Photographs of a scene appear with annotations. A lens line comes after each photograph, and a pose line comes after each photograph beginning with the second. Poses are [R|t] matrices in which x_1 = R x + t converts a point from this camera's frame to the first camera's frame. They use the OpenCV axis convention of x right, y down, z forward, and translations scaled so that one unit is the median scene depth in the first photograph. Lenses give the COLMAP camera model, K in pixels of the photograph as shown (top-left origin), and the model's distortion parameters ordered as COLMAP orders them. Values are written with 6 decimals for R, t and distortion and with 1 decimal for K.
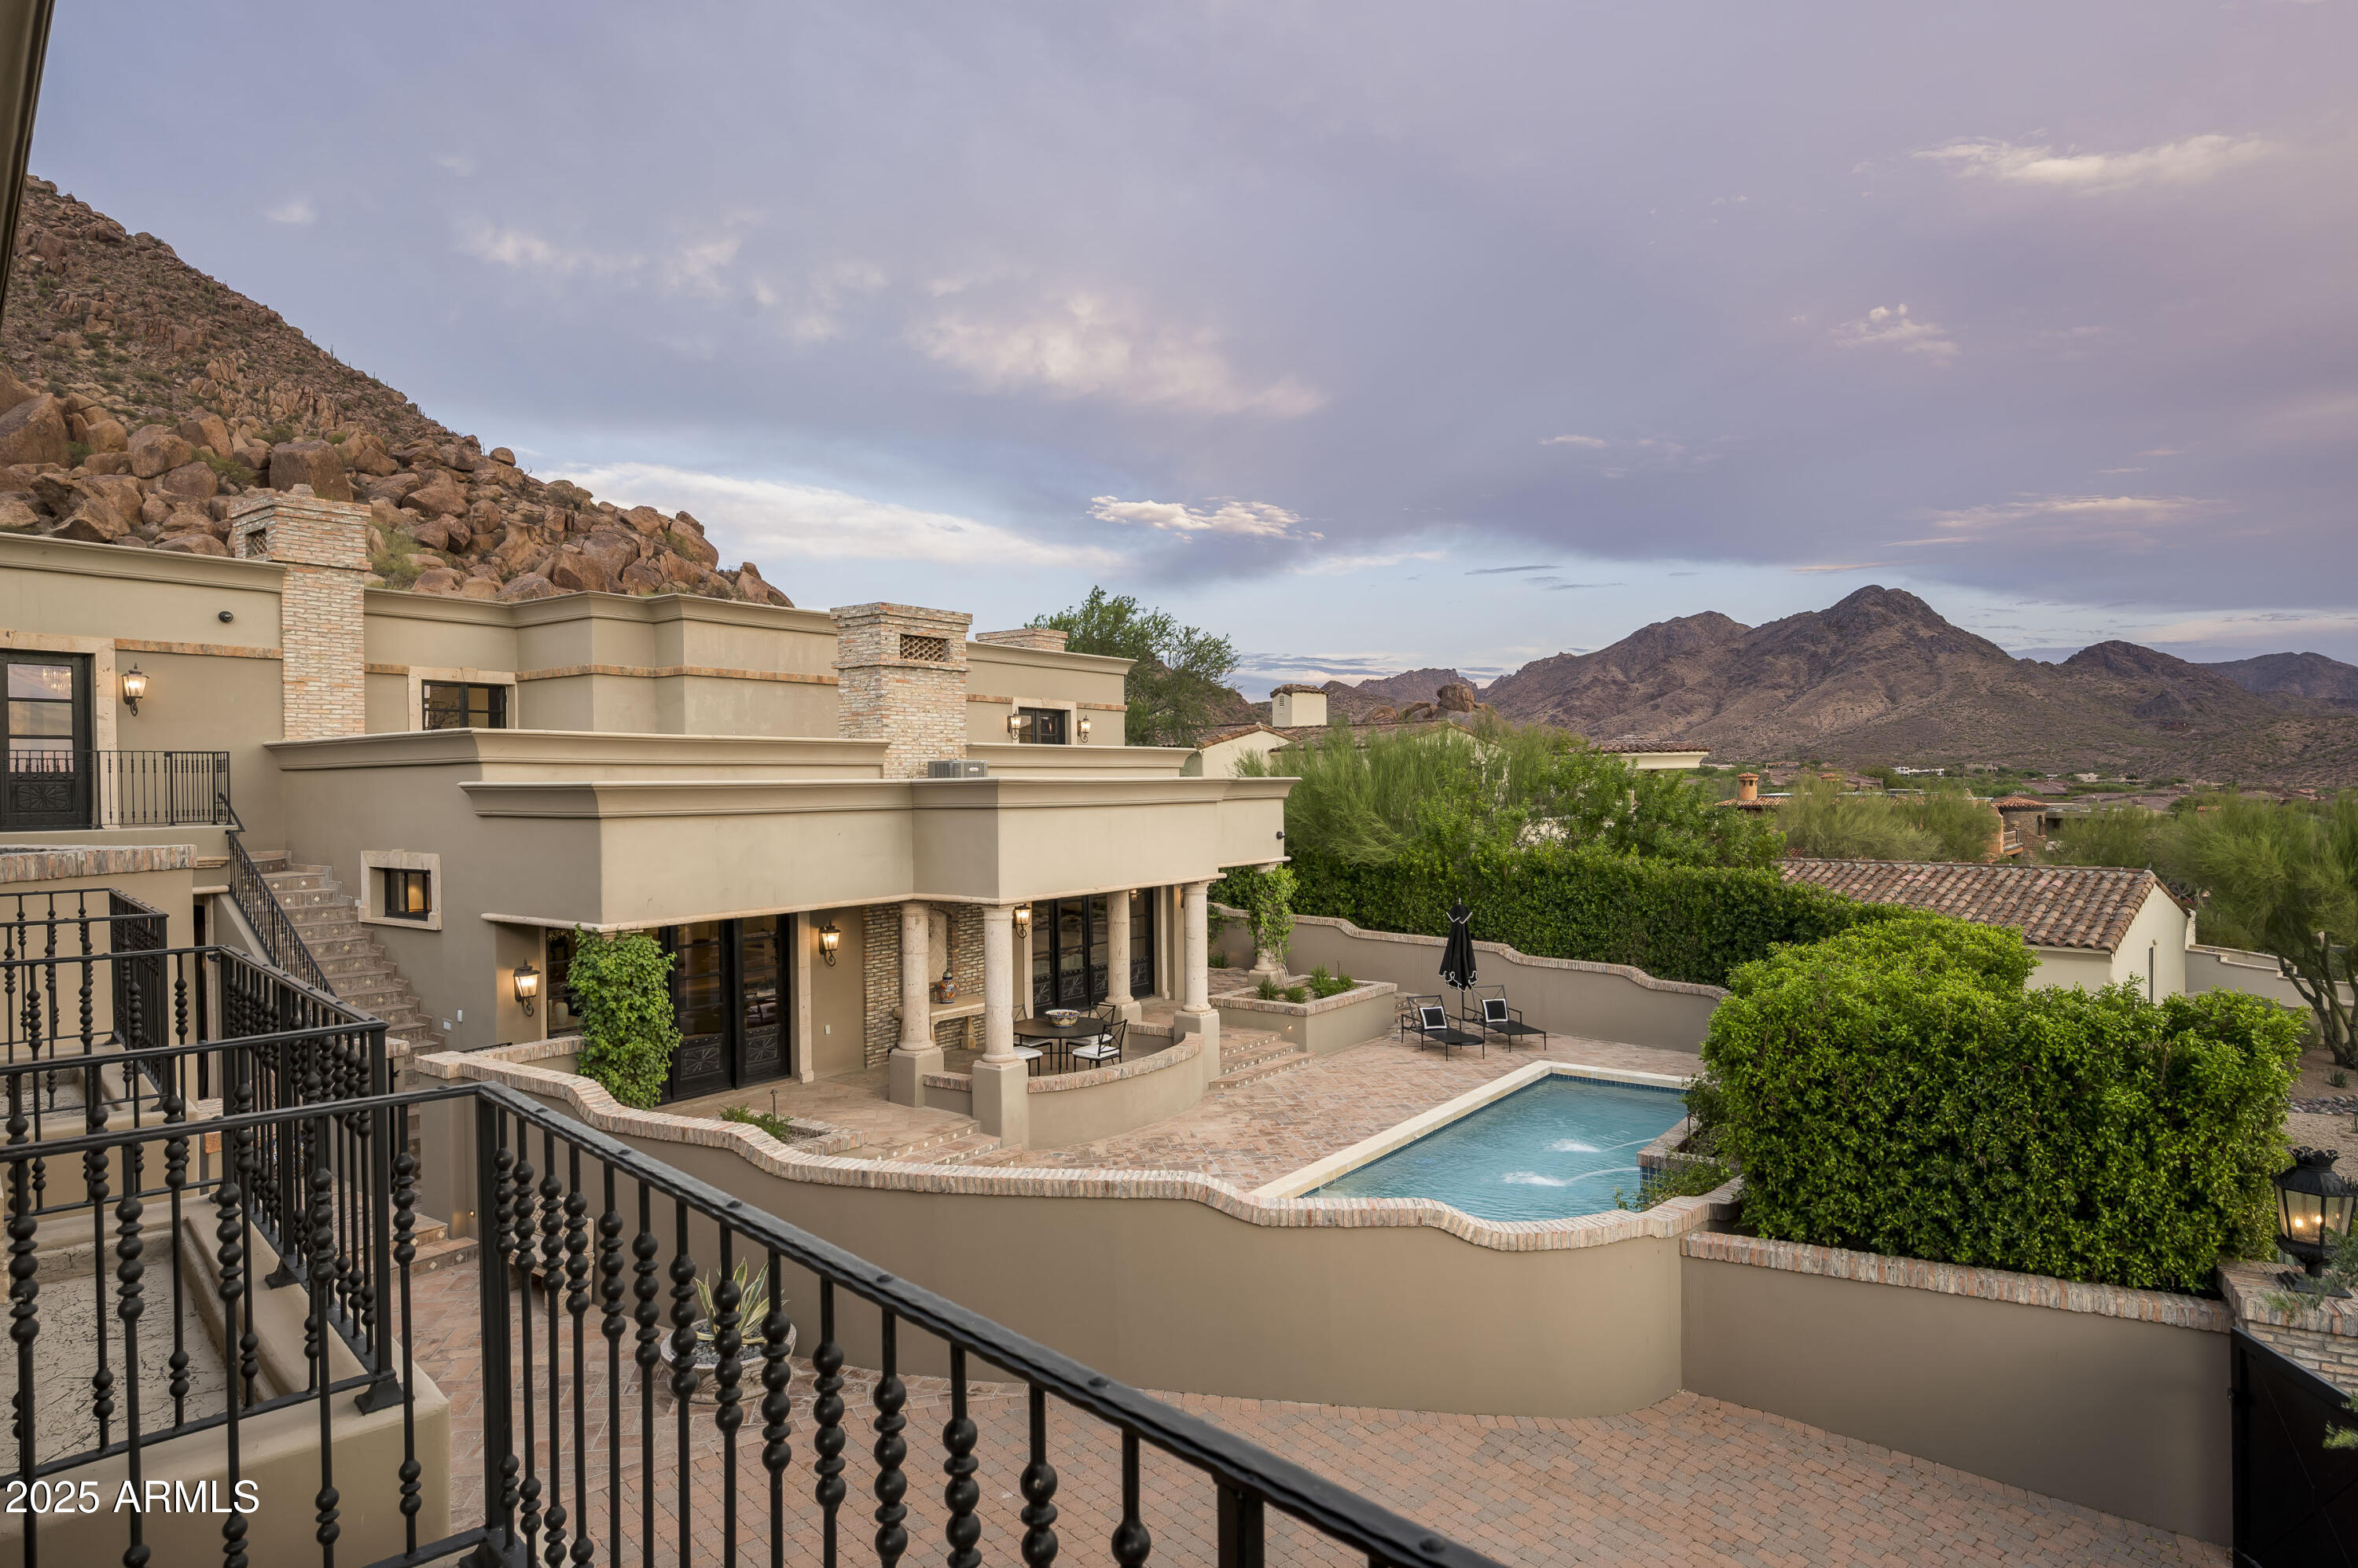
lens RADIAL K [[1348.6, 0, 1178.7], [0, 1348.6, 791.6], [0, 0, 1]] dist [-0.004154, 0.003017]
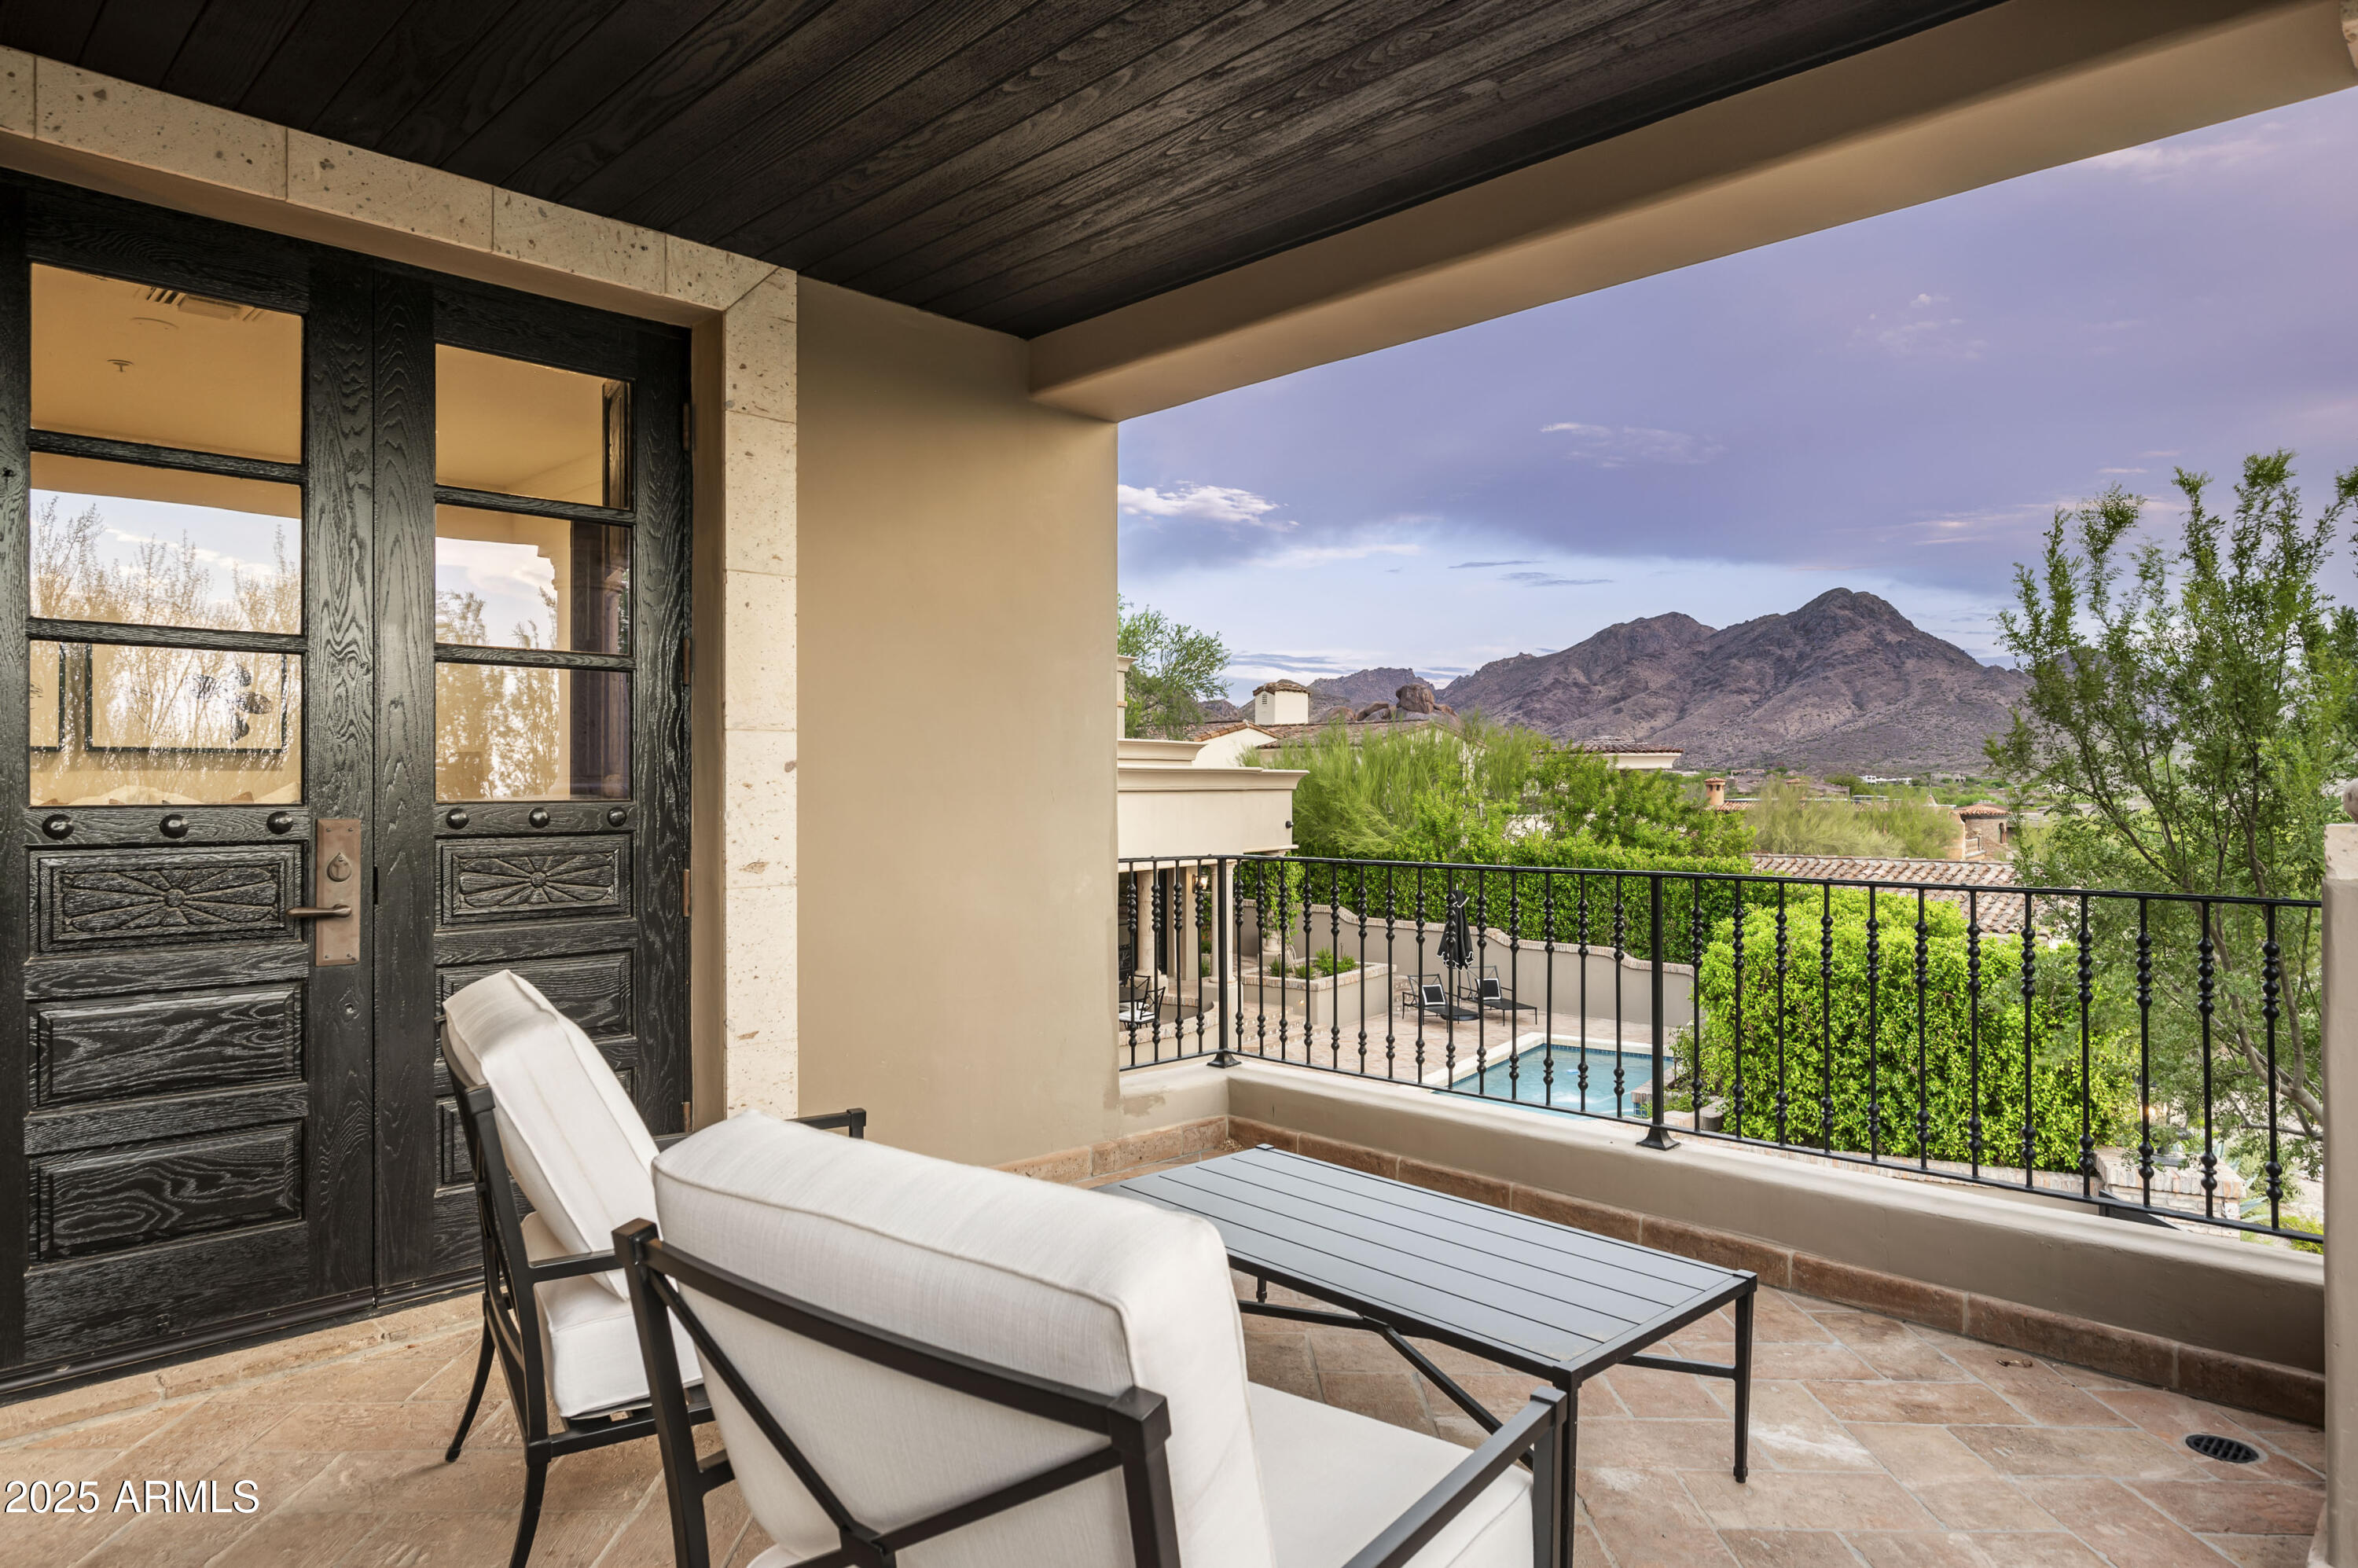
lens RADIAL K [[1439.4, 0, 1178.7], [0, 1439.4, 778.6], [0, 0, 1]] dist [0.004128, -0.002213]
pose [[0.998916, 0.010128, 0.045432, -0.055784], [-0.009590, 0.999882, -0.012036, 0.009252], [-0.045549, 0.011588, 0.998895, -0.115200]]
